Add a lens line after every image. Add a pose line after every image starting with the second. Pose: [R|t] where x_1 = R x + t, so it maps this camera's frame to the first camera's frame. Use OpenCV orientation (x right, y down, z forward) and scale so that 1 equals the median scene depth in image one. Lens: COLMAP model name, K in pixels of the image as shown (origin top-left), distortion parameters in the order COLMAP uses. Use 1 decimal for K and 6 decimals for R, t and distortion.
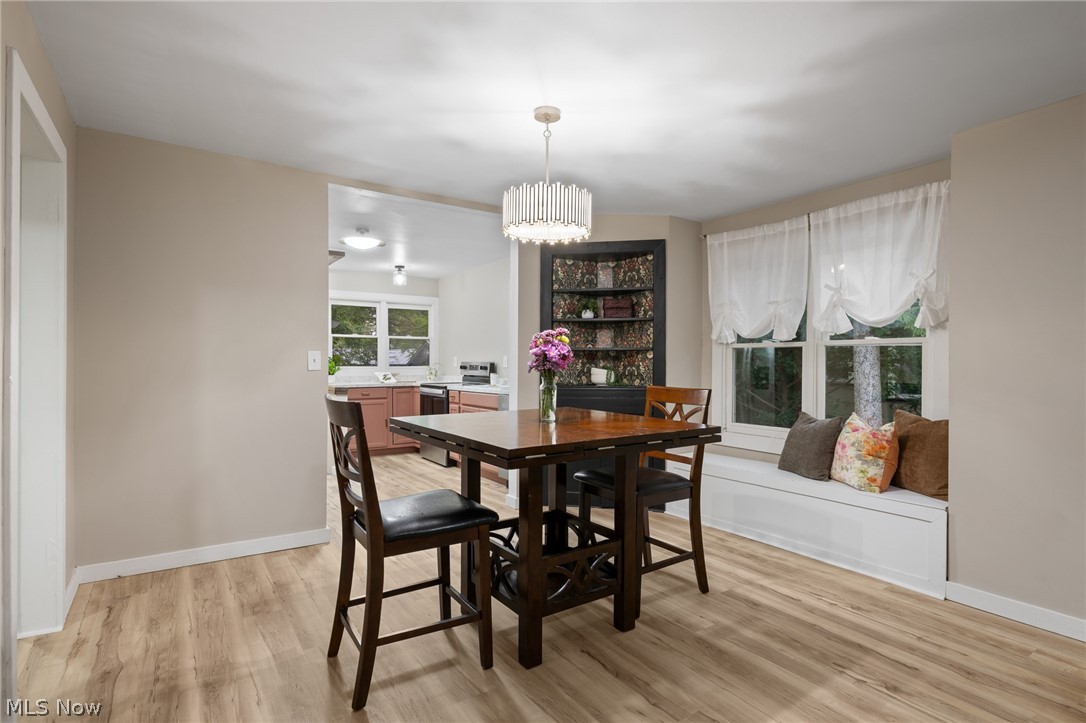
lens RADIAL K [[554.5, 0, 545.3], [0, 554.5, 366.6], [0, 0, 1]] dist [-0.001298, -0.000301]
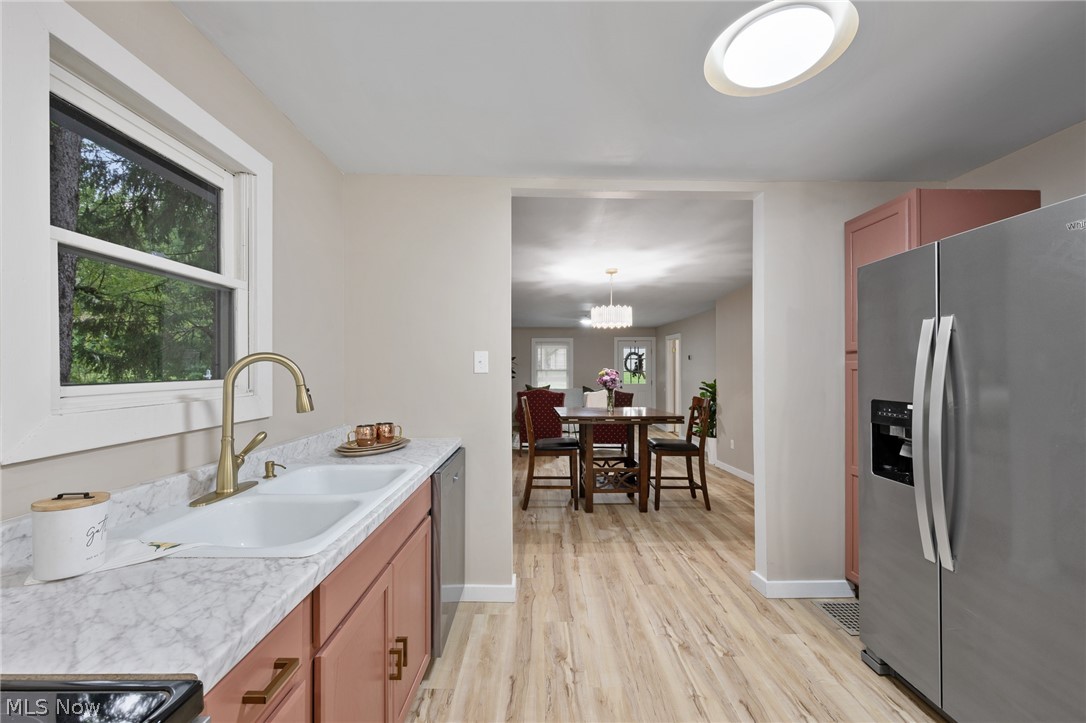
lens RADIAL K [[422.9, 0, 543.0], [0, 422.9, 361.5], [0, 0, 1]] dist [0.000748, -0.000056]
pose [[-0.829026, 0.009308, 0.559132, -0.267530], [0.000929, 0.999883, -0.015266, -0.026118], [-0.559209, -0.012137, -0.828938, 0.963255]]
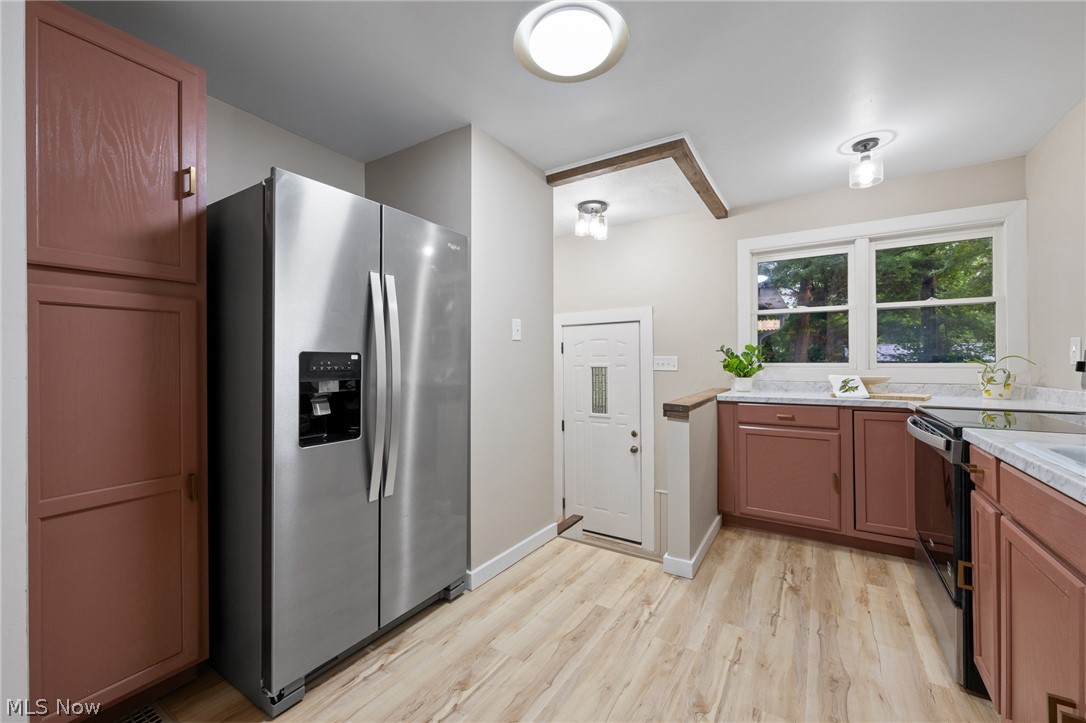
lens RADIAL K [[428.4, 0, 545.6], [0, 428.4, 362.6], [0, 0, 1]] dist [0.001099, -0.000244]
pose [[0.395329, -0.000852, -0.918539, -0.047142], [-0.000608, 0.999999, -0.001189, -0.000704], [0.918540, 0.001028, 0.395328, 0.654135]]
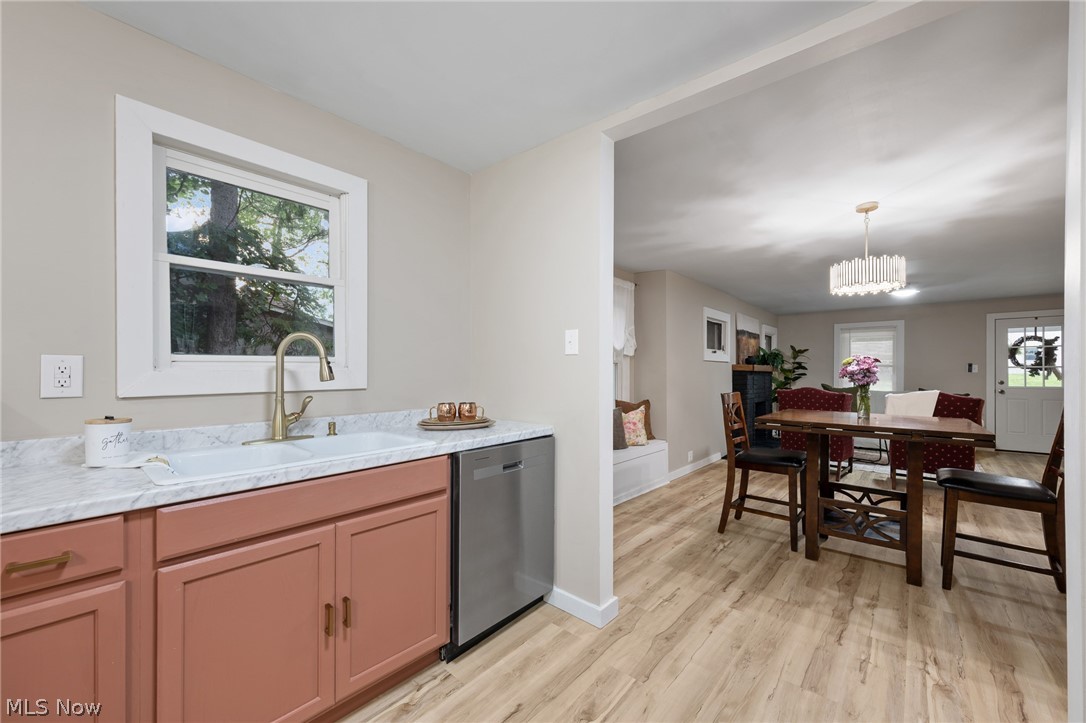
lens RADIAL K [[428.4, 0, 545.6], [0, 428.4, 362.6], [0, 0, 1]] dist [0.001099, -0.000244]
pose [[-0.260459, 0.011989, 0.965410, -0.327557], [0.000879, 0.999925, -0.012181, -0.012128], [-0.965485, -0.002324, -0.260450, 0.798111]]
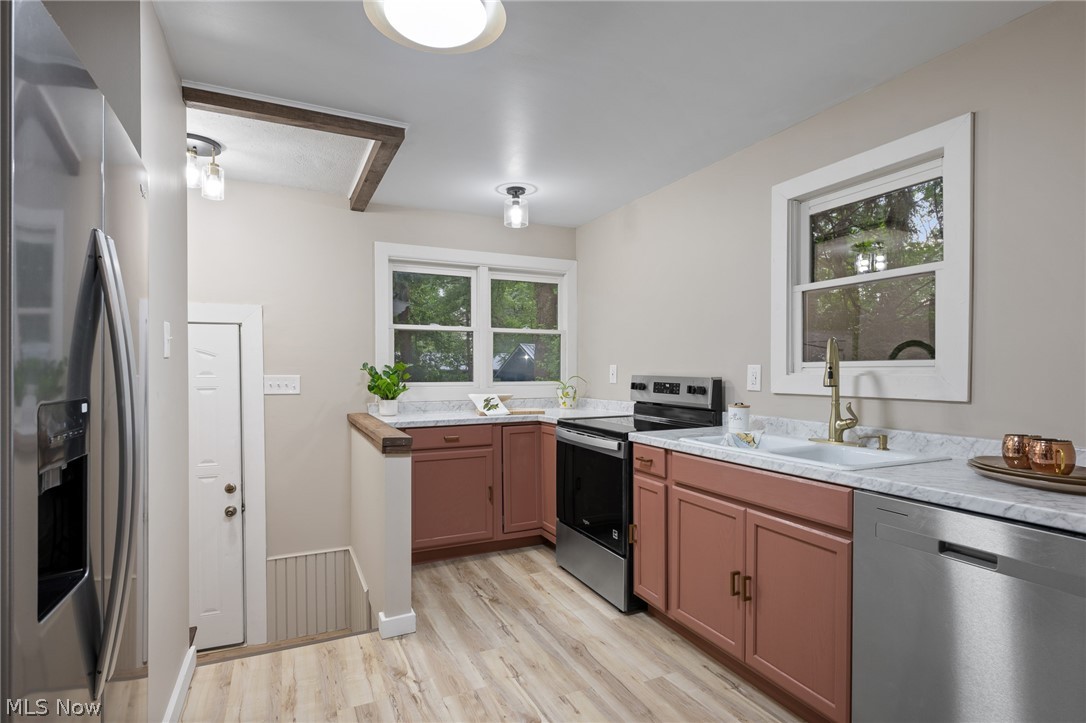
lens RADIAL K [[554.1, 0, 551.1], [0, 554.1, 377.0], [0, 0, 1]] dist [0.000358, 0.000024]
pose [[0.989730, 0.001663, -0.142940, -0.165269], [-0.000116, 0.999941, 0.010831, -0.013531], [0.142950, -0.010703, 0.989672, 0.521971]]
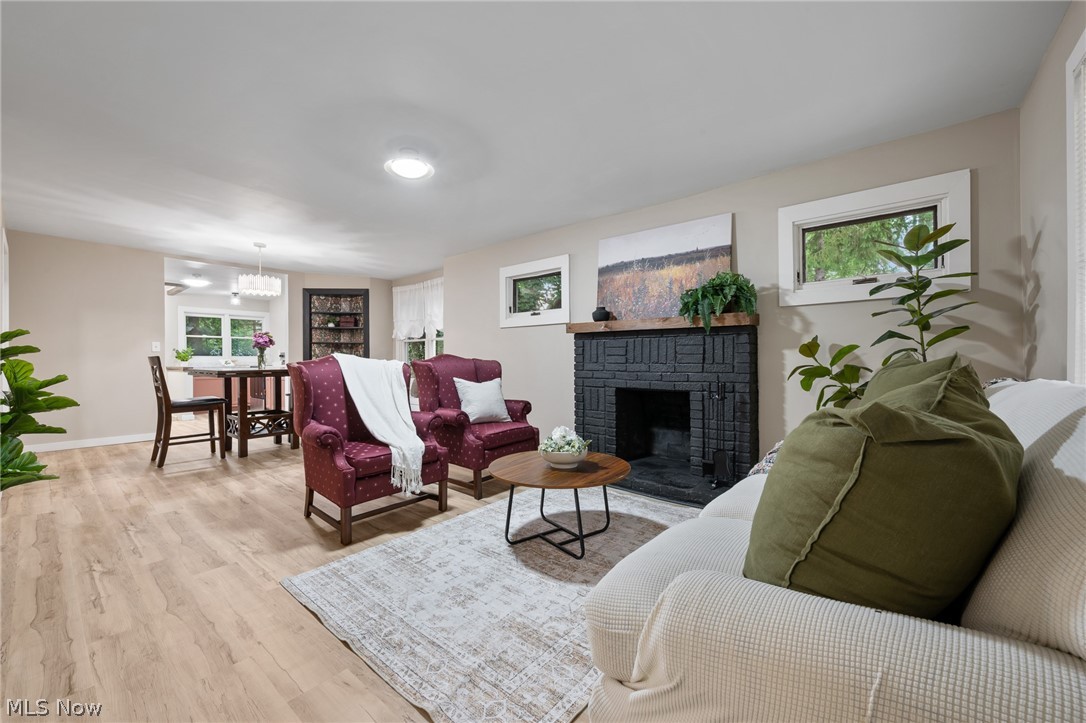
lens RADIAL K [[428.4, 0, 545.6], [0, 428.4, 362.6], [0, 0, 1]] dist [0.001099, -0.000244]
pose [[0.961208, -0.009997, 0.275644, 0.269717], [0.011470, 0.999927, -0.003730, 0.036804], [-0.275586, 0.006747, 0.961253, -0.460394]]
